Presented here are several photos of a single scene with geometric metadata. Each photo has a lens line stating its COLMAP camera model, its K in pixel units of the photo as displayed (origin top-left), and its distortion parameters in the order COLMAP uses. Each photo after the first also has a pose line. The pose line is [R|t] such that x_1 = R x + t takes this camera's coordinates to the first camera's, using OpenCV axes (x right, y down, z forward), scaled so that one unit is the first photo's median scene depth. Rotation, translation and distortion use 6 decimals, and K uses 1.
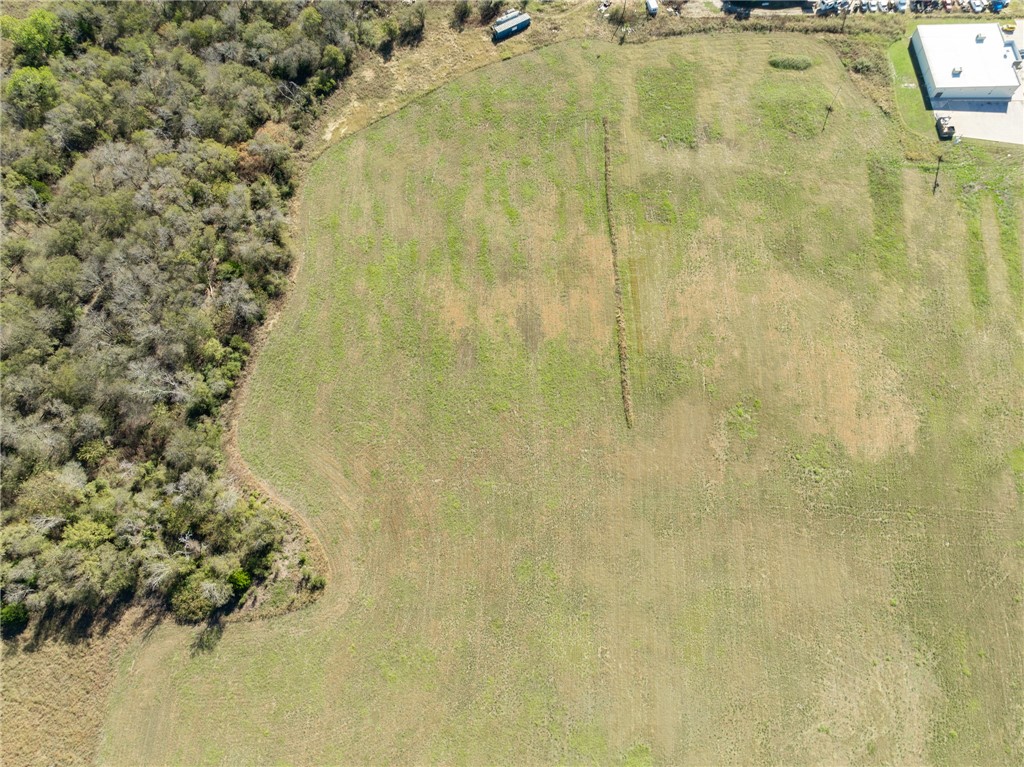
lens RADIAL K [[720.5, 0, 512.0], [0, 720.5, 383.5], [0, 0, 1]] dist [-0.040843, 0.027163]
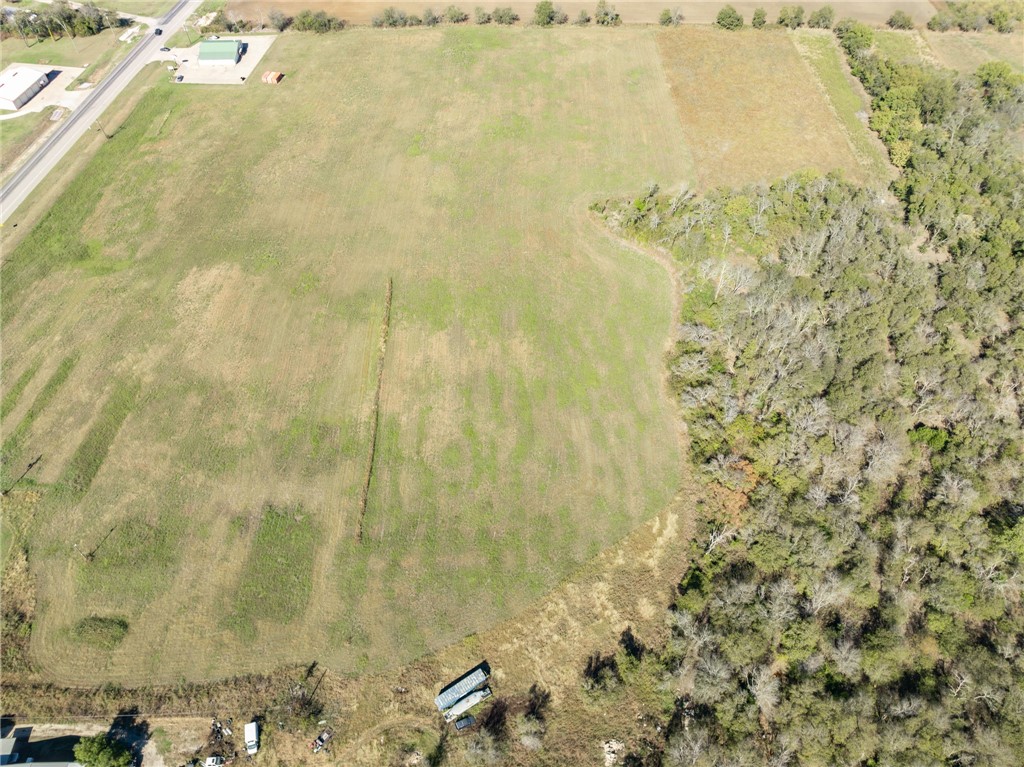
lens RADIAL K [[720.5, 0, 512.0], [0, 720.5, 383.5], [0, 0, 1]] dist [-0.040843, 0.027163]
pose [[-0.999912, 0.002409, -0.013011, -0.048185], [-0.012559, -0.482346, 0.875891, -1.129223], [-0.004165, 0.875977, 0.482334, 0.450593]]
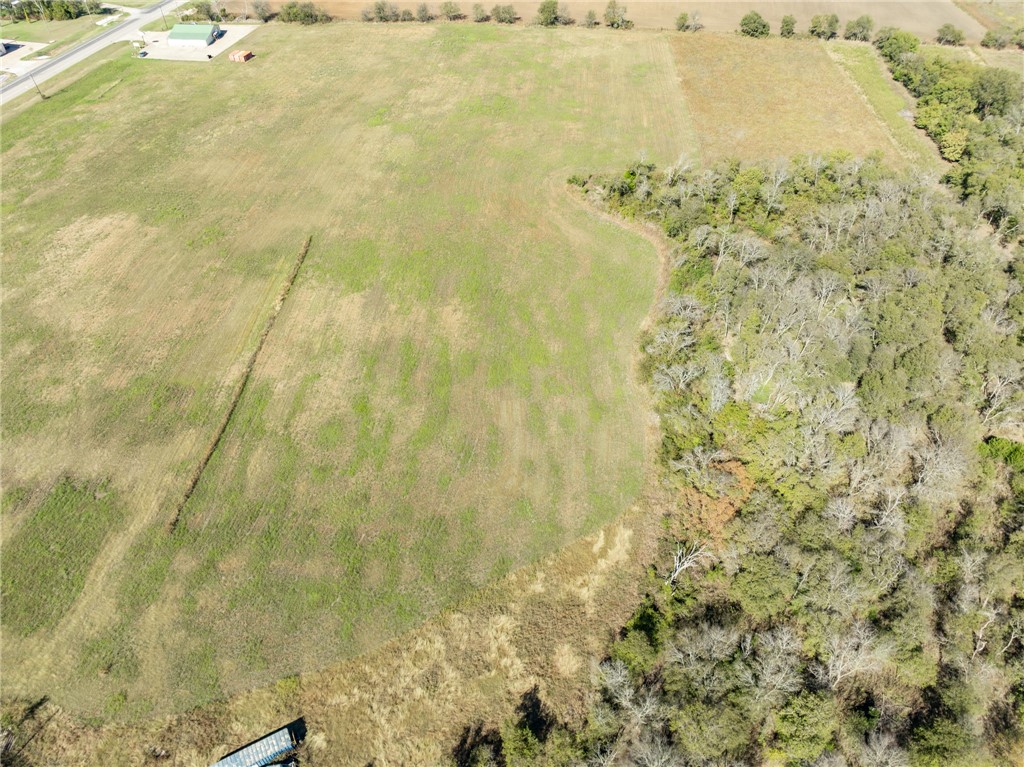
lens RADIAL K [[720.5, 0, 512.0], [0, 720.5, 383.5], [0, 0, 1]] dist [-0.040843, 0.027163]
pose [[-0.997317, -0.059487, 0.042659, -0.193251], [0.061112, -0.355818, 0.932555, -0.946660], [-0.040296, 0.932660, 0.358499, 0.712376]]
